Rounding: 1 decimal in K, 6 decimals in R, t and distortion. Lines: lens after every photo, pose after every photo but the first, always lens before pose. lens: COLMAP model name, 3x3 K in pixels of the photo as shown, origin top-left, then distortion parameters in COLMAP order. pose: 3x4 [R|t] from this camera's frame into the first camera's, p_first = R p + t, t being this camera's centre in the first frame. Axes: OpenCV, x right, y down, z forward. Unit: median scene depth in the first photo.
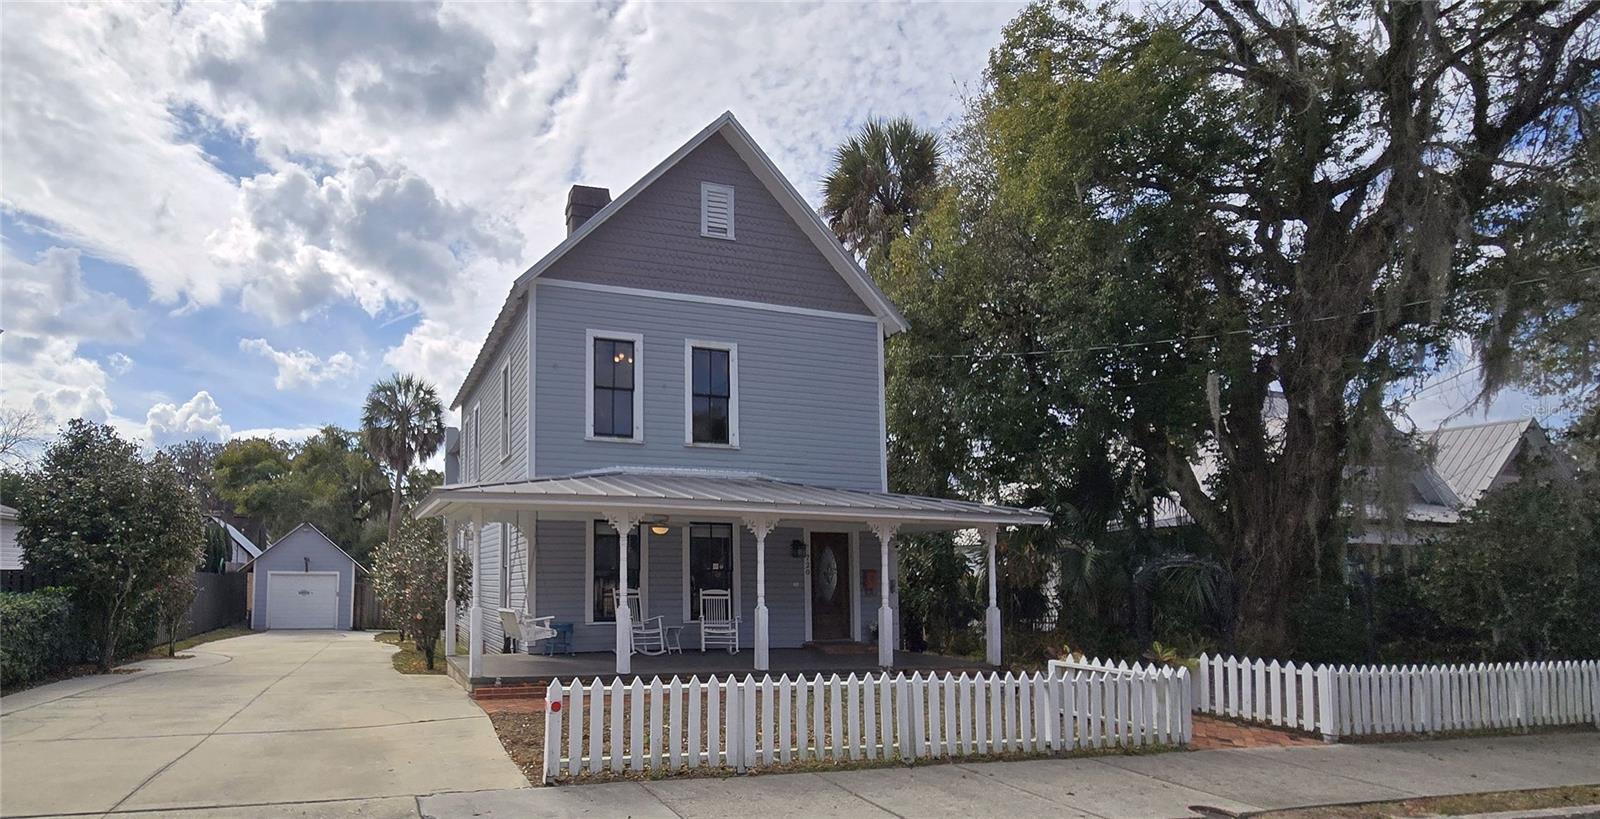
lens RADIAL K [[1098.8, 0, 707.1], [0, 1098.8, 452.4], [0, 0, 1]] dist [-0.069844, 0.000205]
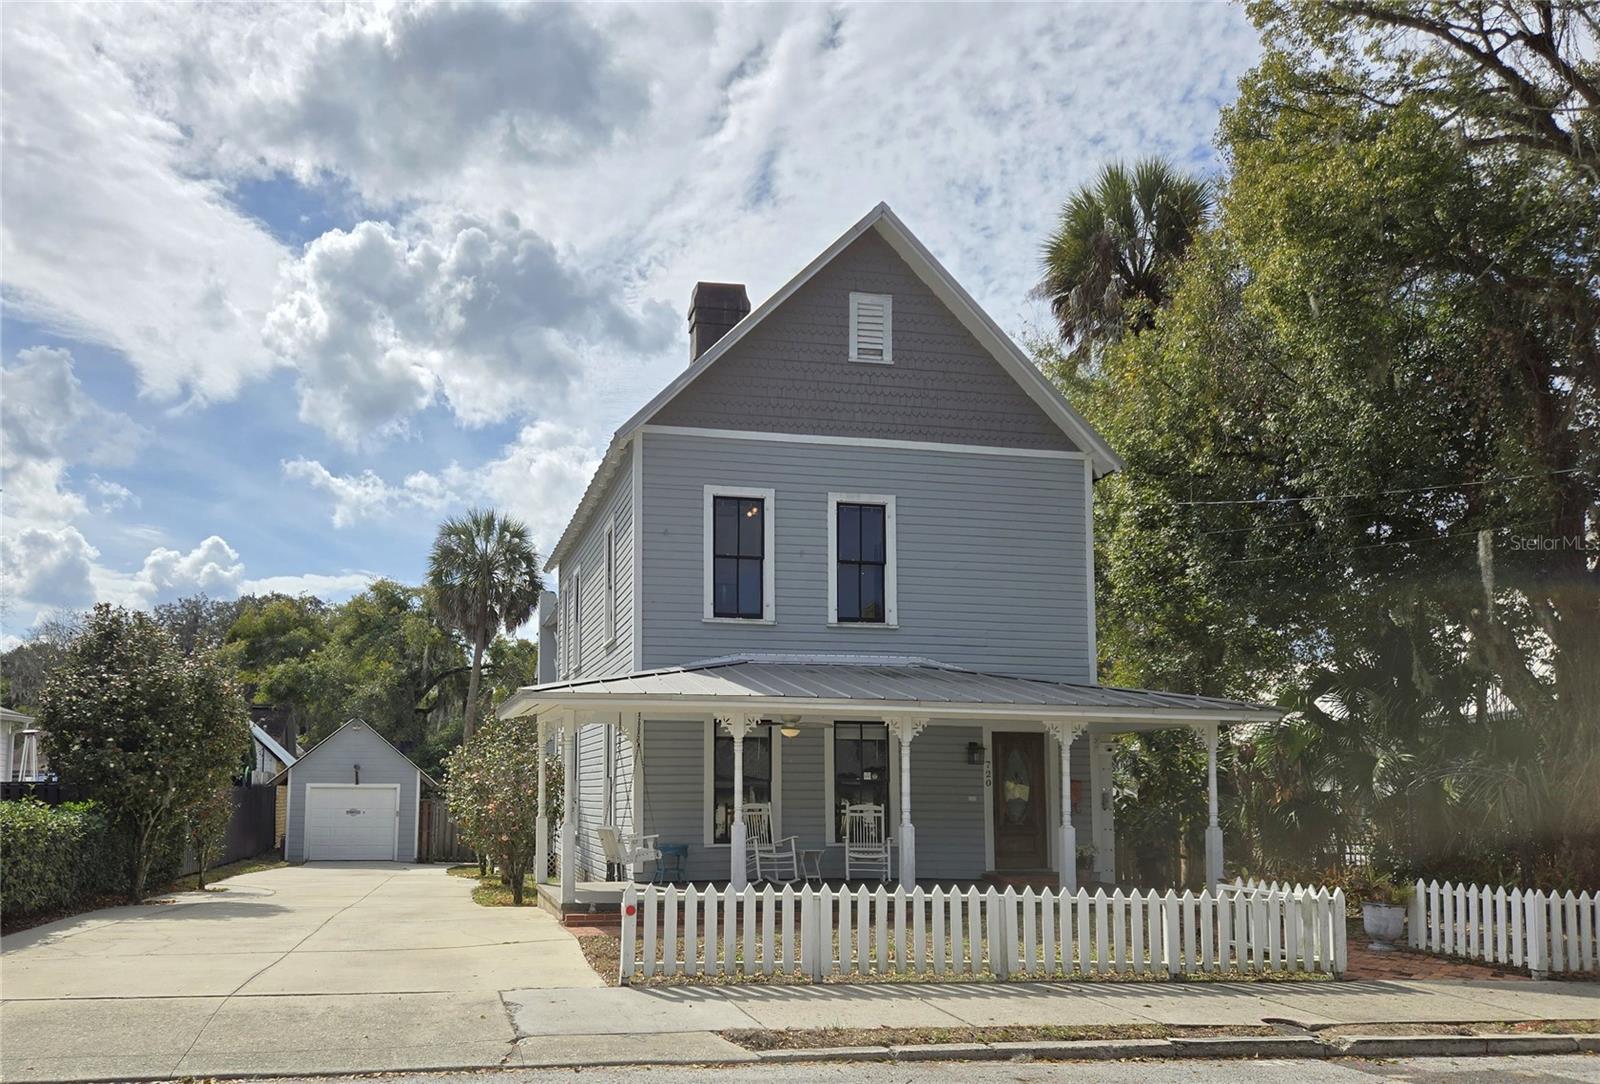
lens RADIAL K [[1663.3, 0, 800.0], [0, 1663.3, 542.0], [0, 0, 1]] dist [-0.061610, -0.012836]
pose [[0.996547, -0.013464, -0.081927, 0.057706], [0.010493, 0.999275, -0.036593, -0.022310], [0.082360, 0.035607, 0.995966, -0.212339]]
